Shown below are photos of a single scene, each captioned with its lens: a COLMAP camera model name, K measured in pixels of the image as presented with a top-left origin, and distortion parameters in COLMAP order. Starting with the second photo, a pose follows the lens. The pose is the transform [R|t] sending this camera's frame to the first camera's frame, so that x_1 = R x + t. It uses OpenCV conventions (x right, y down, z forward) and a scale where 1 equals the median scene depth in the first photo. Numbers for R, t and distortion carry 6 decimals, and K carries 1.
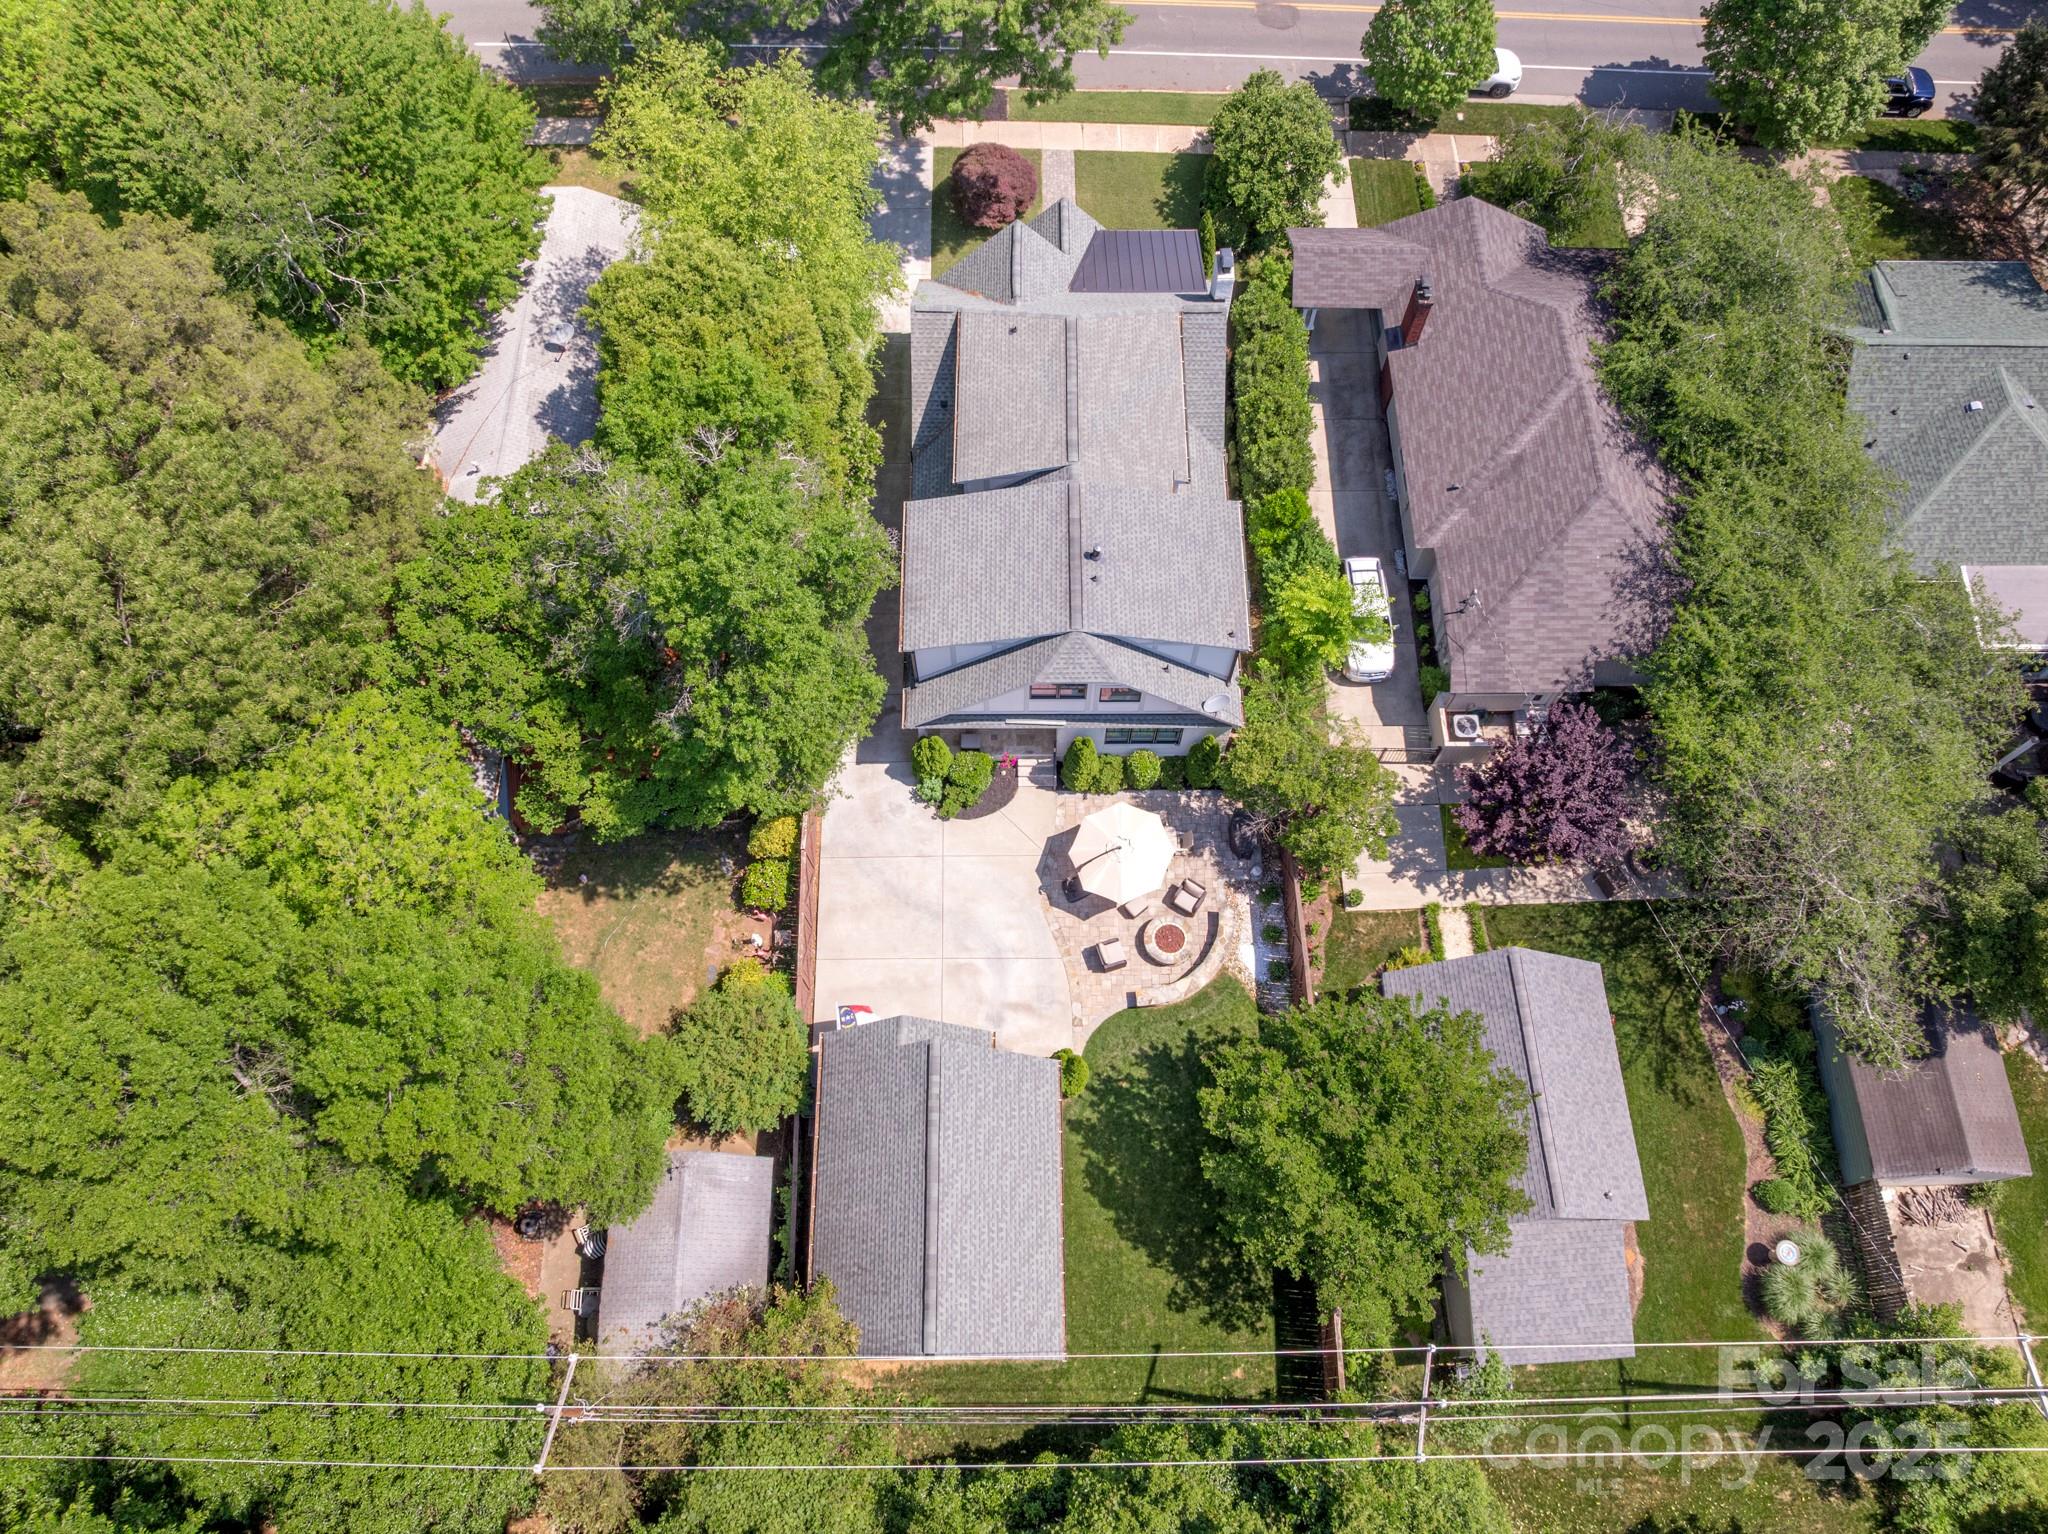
lens RADIAL K [[1450.8, 0, 1105.2], [0, 1450.8, 768.1], [0, 0, 1]] dist [0.000309, 0.001095]
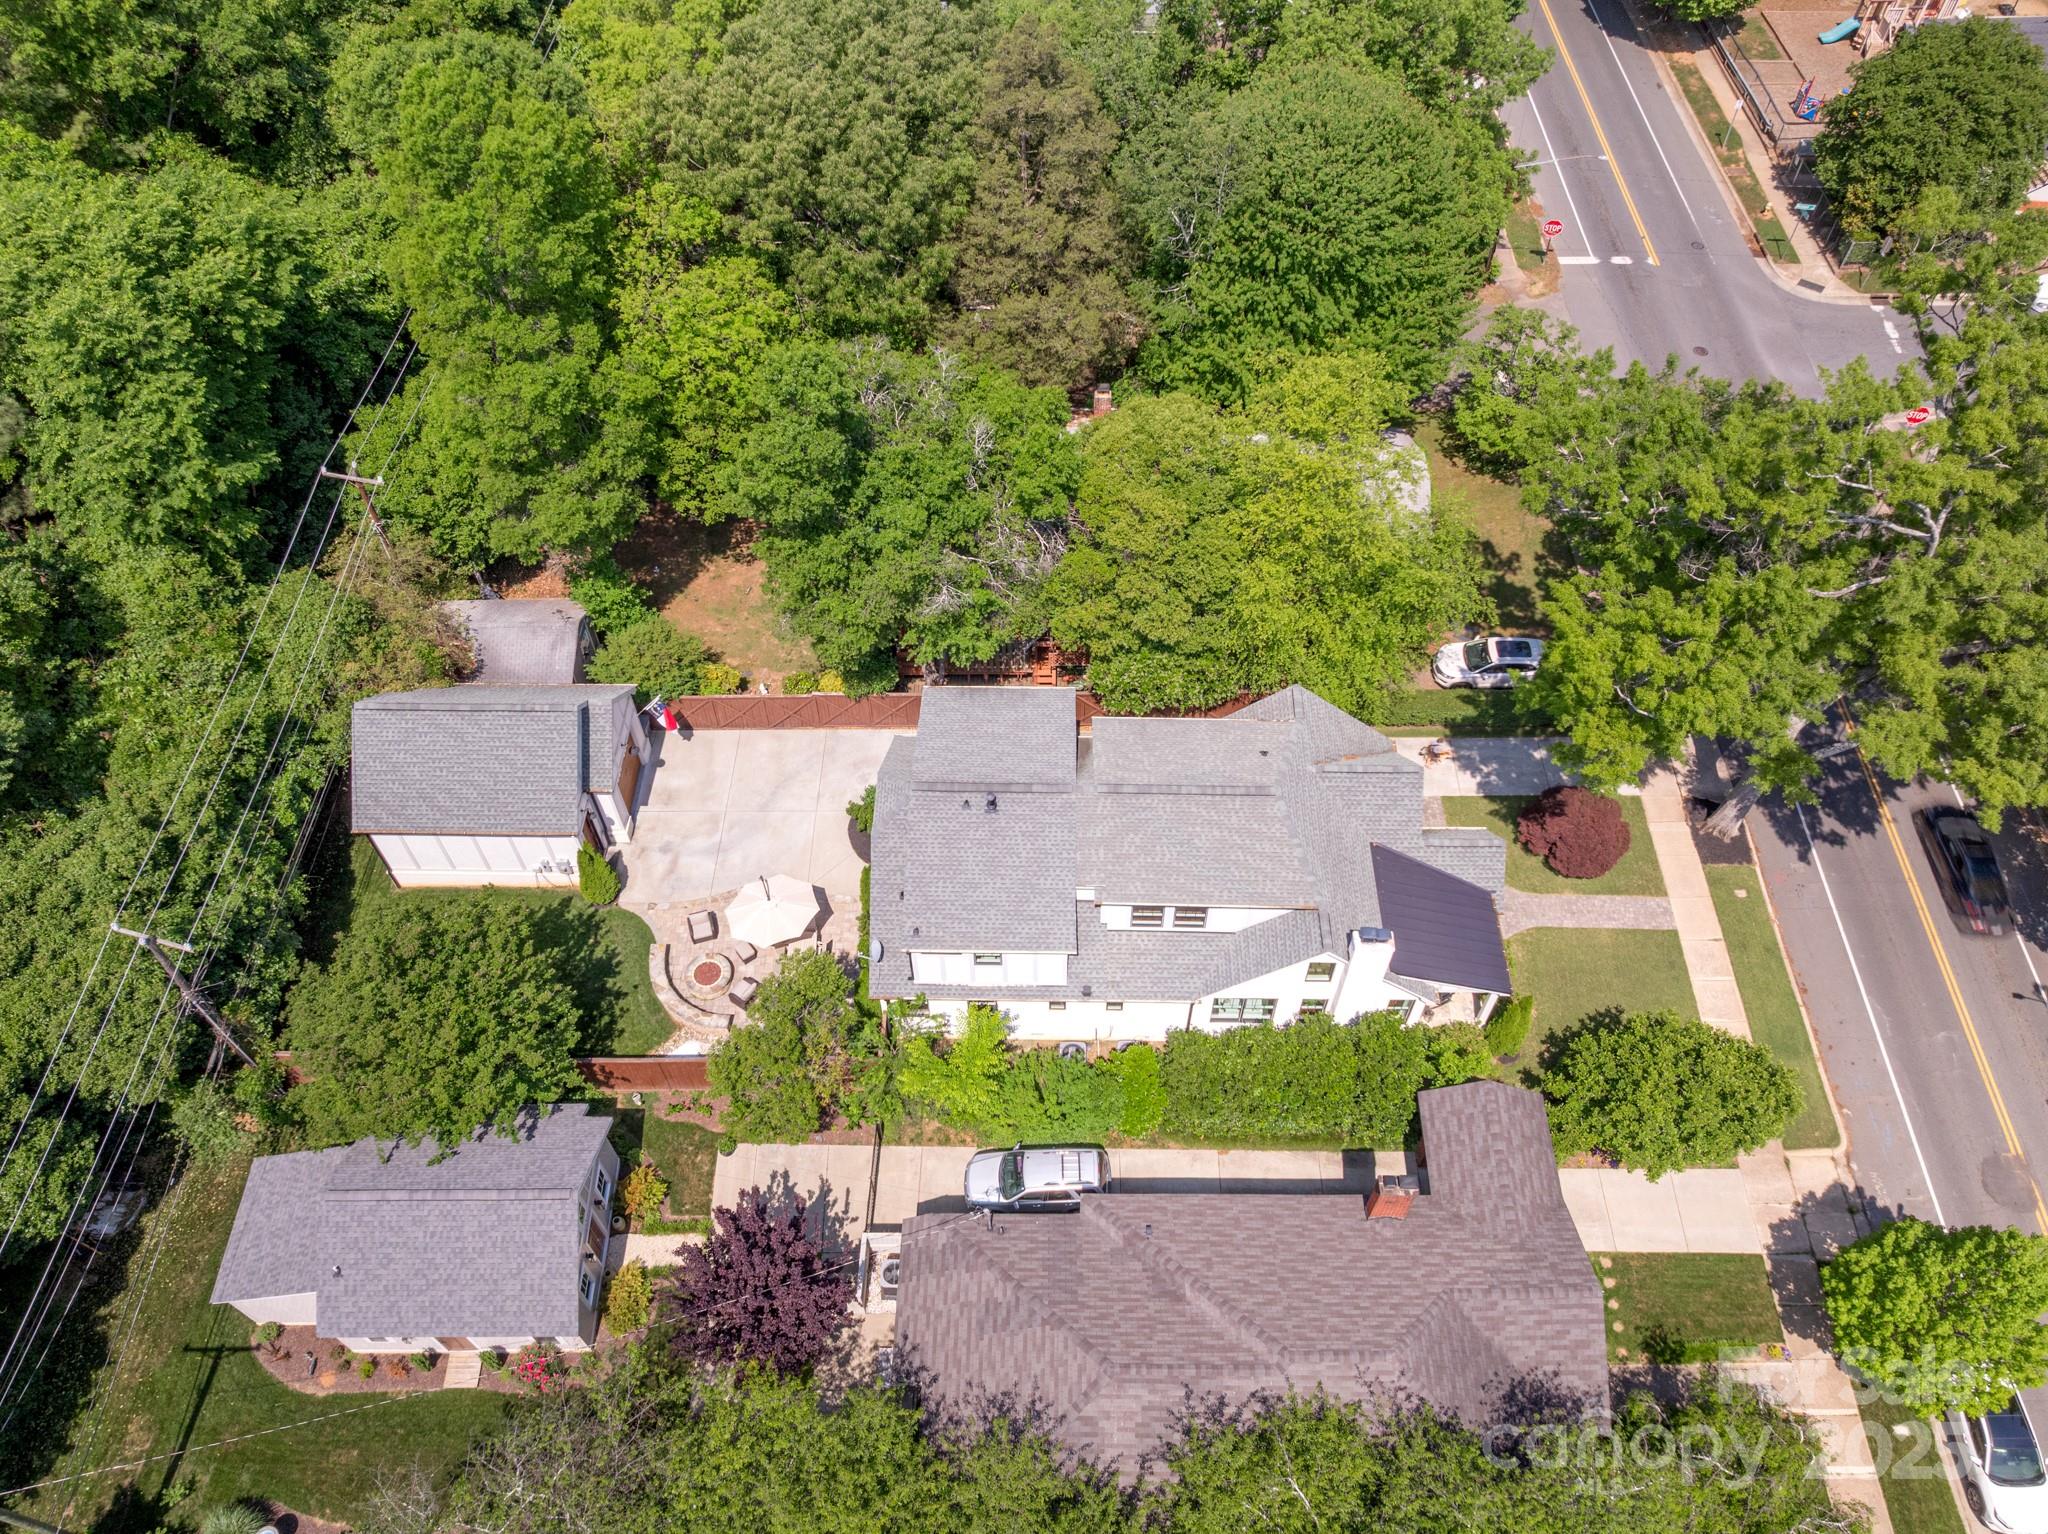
lens RADIAL K [[1467.2, 0, 1020.8], [0, 1467.2, 765.8], [0, 0, 1]] dist [-0.052472, 0.030023]
pose [[-0.042437, 0.776828, -0.628282, 0.584812], [-0.911952, 0.226744, 0.341951, -0.491884], [0.408096, 0.587474, 0.698807, 0.230935]]
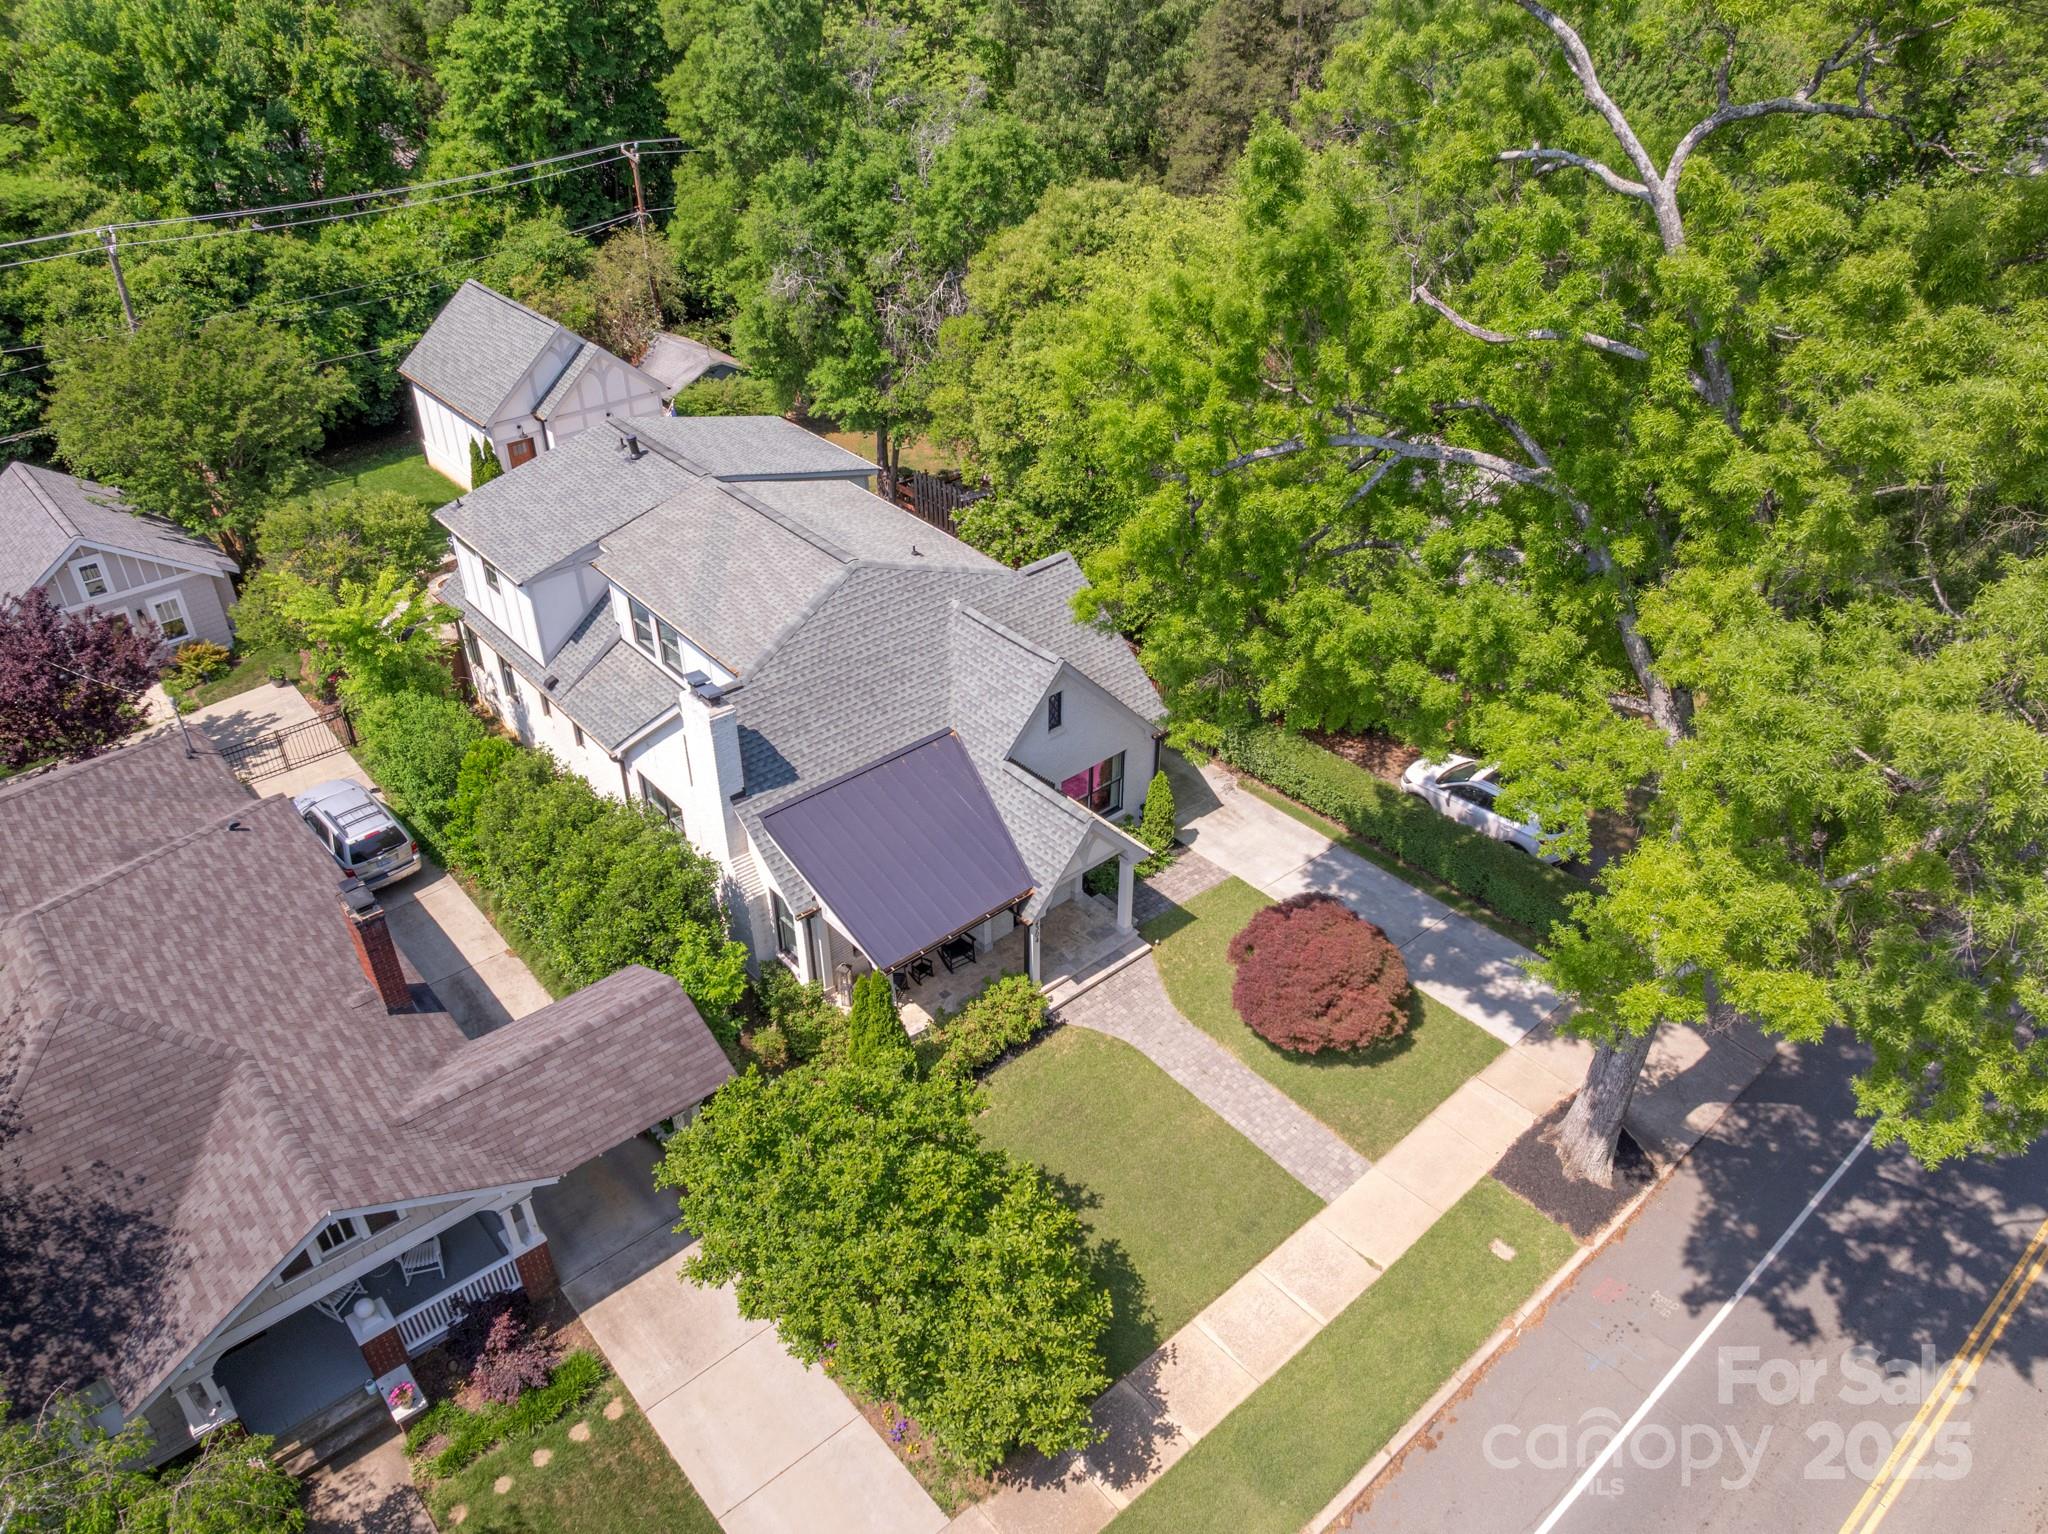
lens RADIAL K [[1444.0, 0, 1024.0], [0, 1444.0, 767.0], [0, 0, 1]] dist [-0.028976, 0.001429]
pose [[-0.776393, 0.339554, -0.530958, 0.303563], [-0.581090, -0.059475, 0.811663, -0.914113], [0.244025, 0.938704, 0.243488, 0.943961]]
